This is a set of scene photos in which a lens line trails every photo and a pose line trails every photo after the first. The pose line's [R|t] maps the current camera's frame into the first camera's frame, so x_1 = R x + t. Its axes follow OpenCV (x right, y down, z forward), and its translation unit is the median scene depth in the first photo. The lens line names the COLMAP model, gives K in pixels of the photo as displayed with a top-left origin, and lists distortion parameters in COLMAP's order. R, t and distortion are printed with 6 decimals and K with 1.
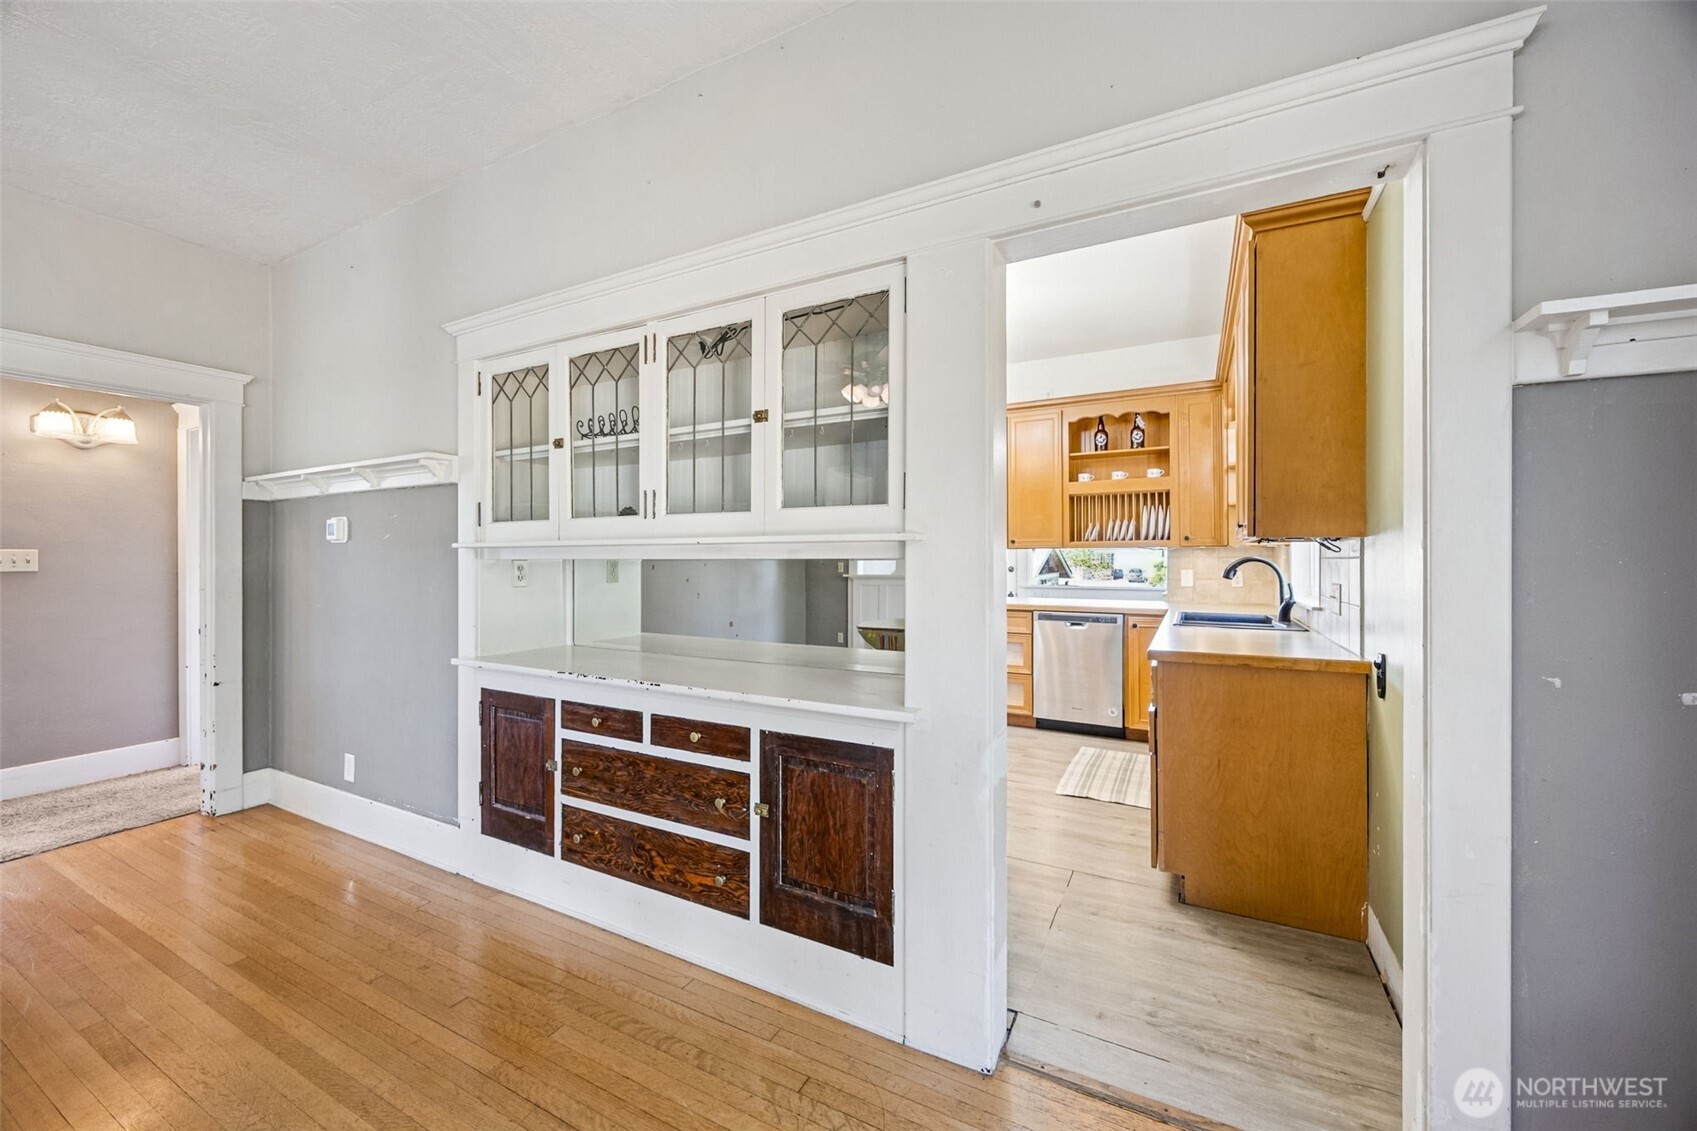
lens RADIAL K [[658.1, 0, 867.5], [0, 658.1, 554.8], [0, 0, 1]] dist [-0.000475, -0.000015]
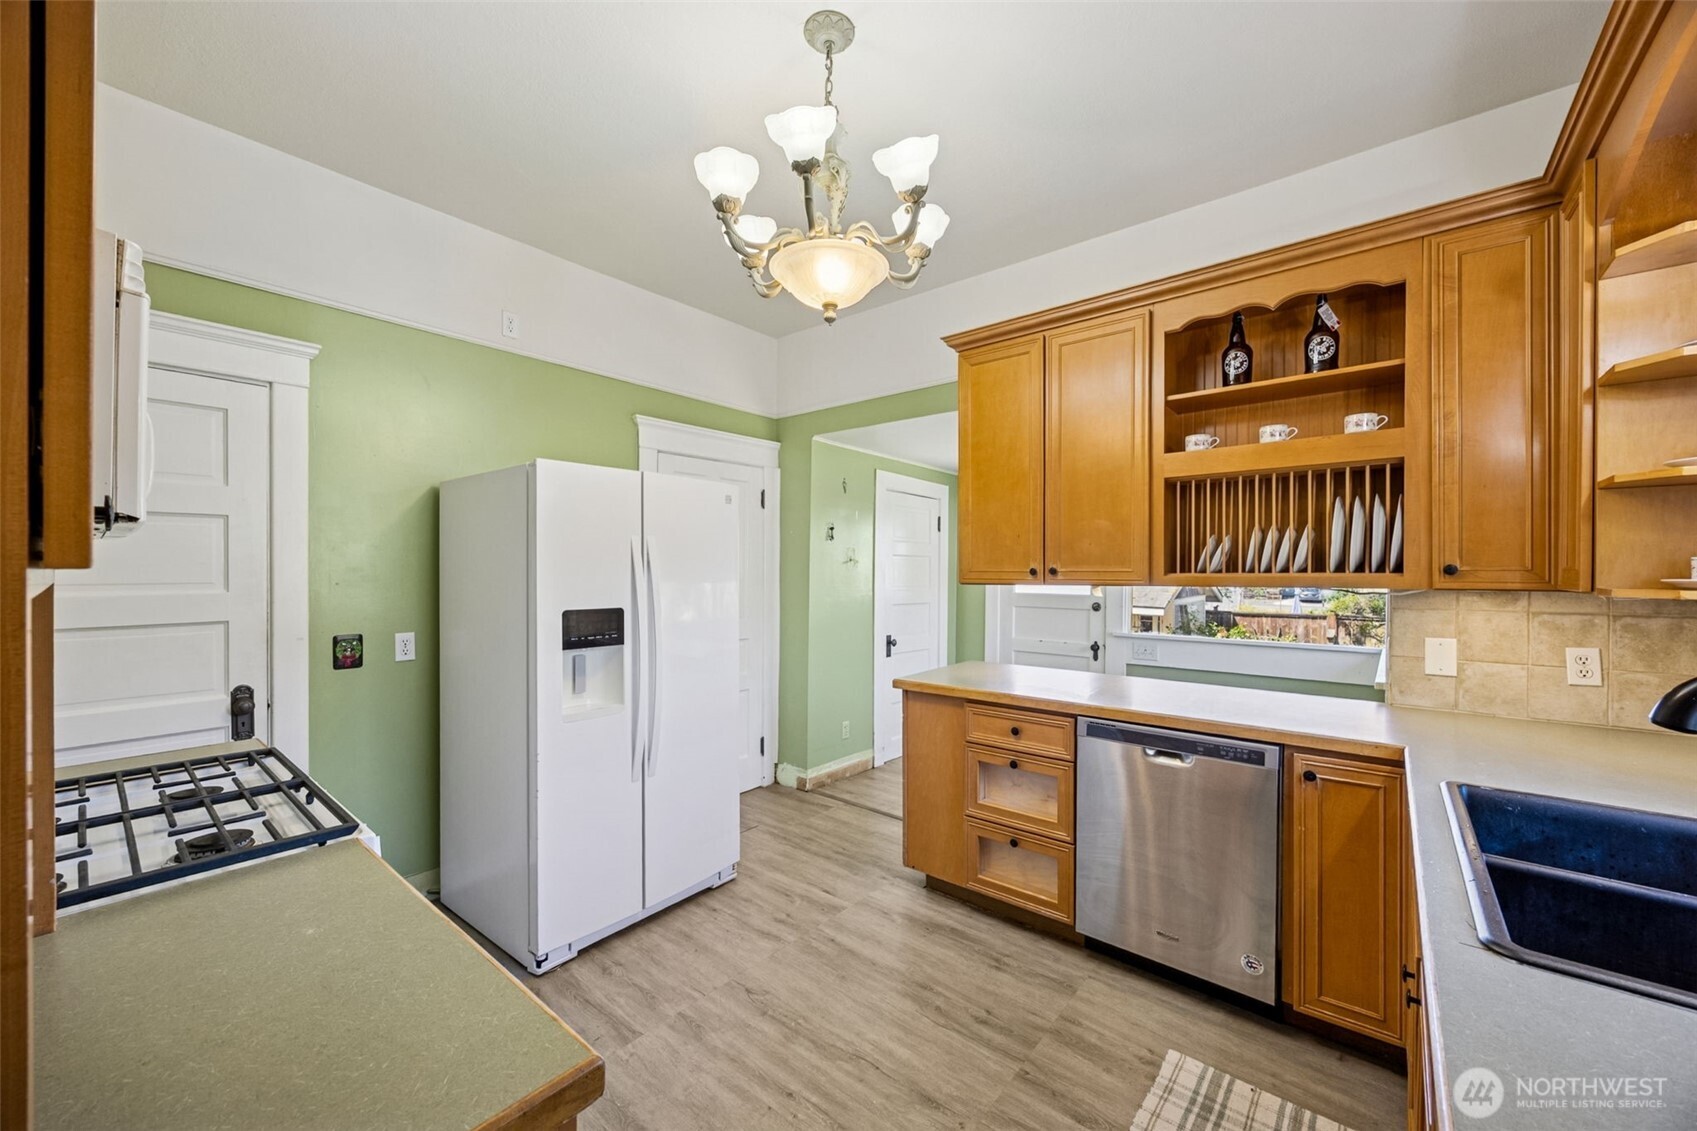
lens RADIAL K [[654.9, 0, 860.5], [0, 654.9, 573.7], [0, 0, 1]] dist [-0.000578, -0.000043]
pose [[0.976946, 0.006597, -0.213387, 0.193939], [-0.004651, 0.999943, 0.009619, -0.023981], [0.213438, -0.008405, 0.976920, 0.481876]]
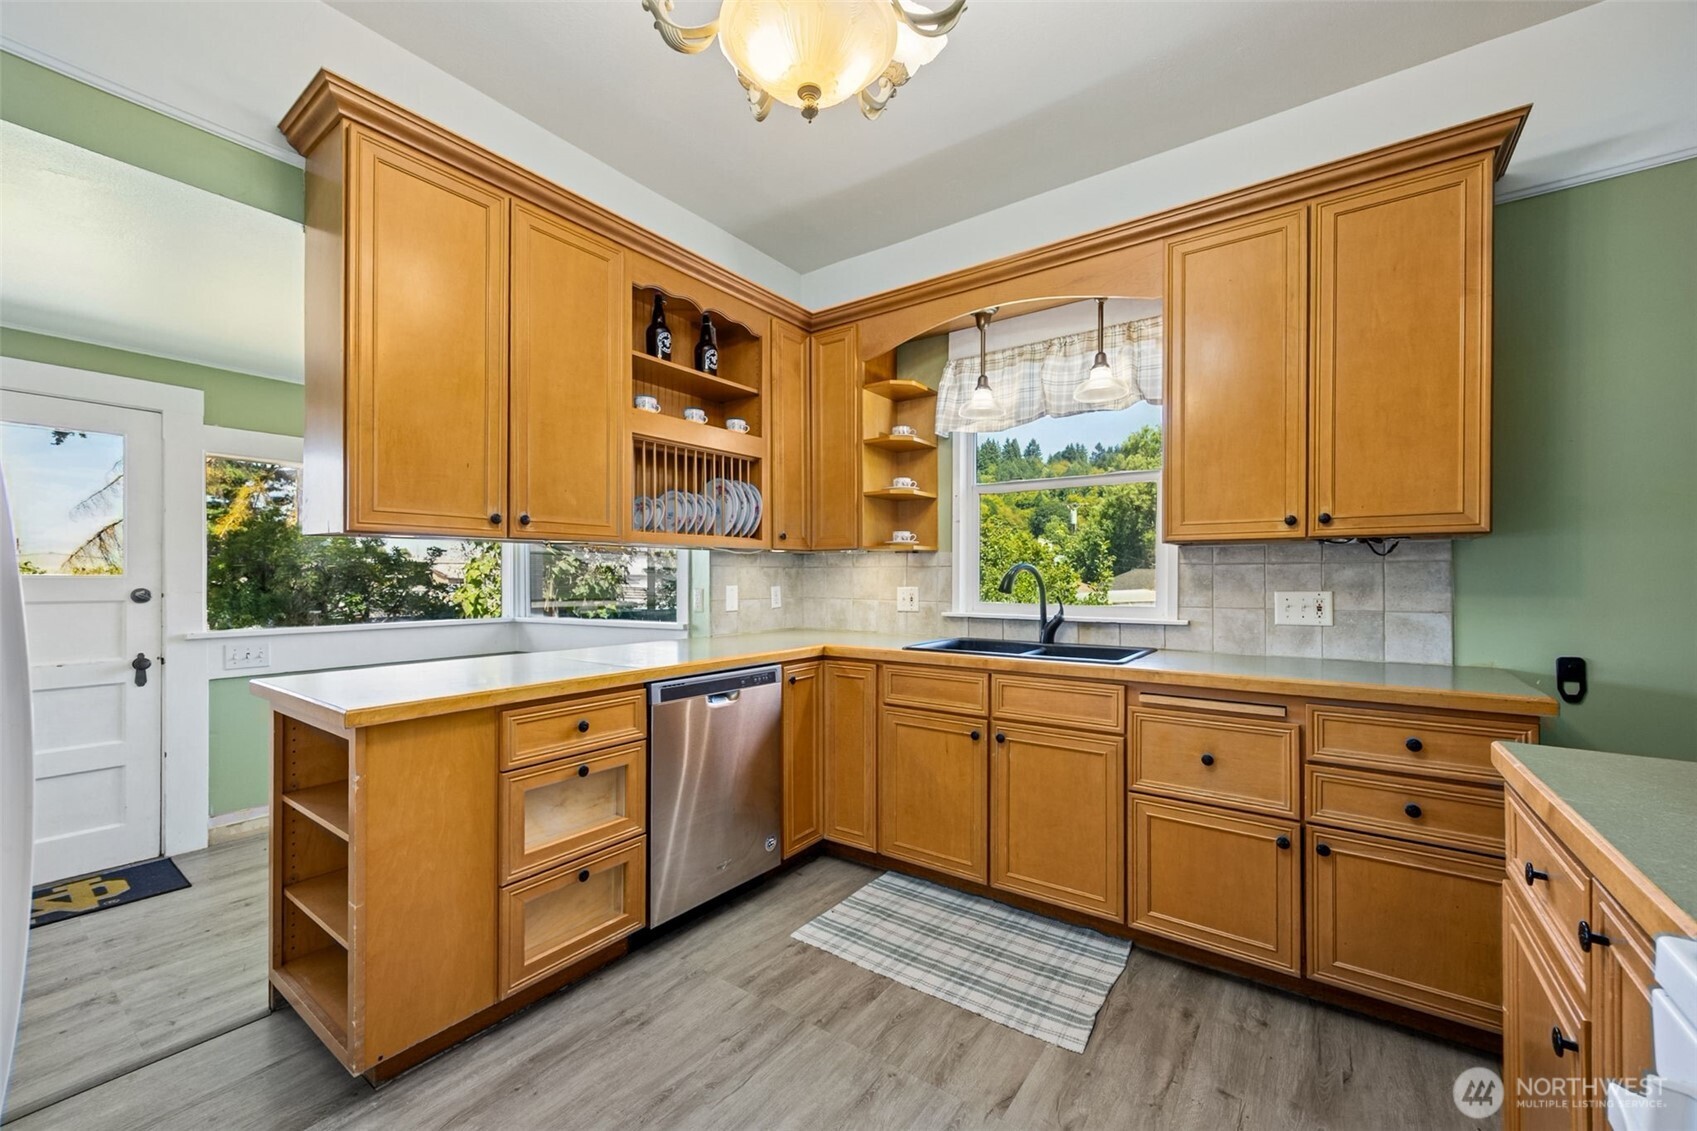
lens RADIAL K [[654.9, 0, 860.5], [0, 654.9, 573.7], [0, 0, 1]] dist [-0.000578, -0.000043]
pose [[0.147914, 0.007111, 0.988975, -0.149253], [-0.002576, 0.999974, -0.006804, 0.015445], [-0.988997, -0.001541, 0.147928, 0.785365]]
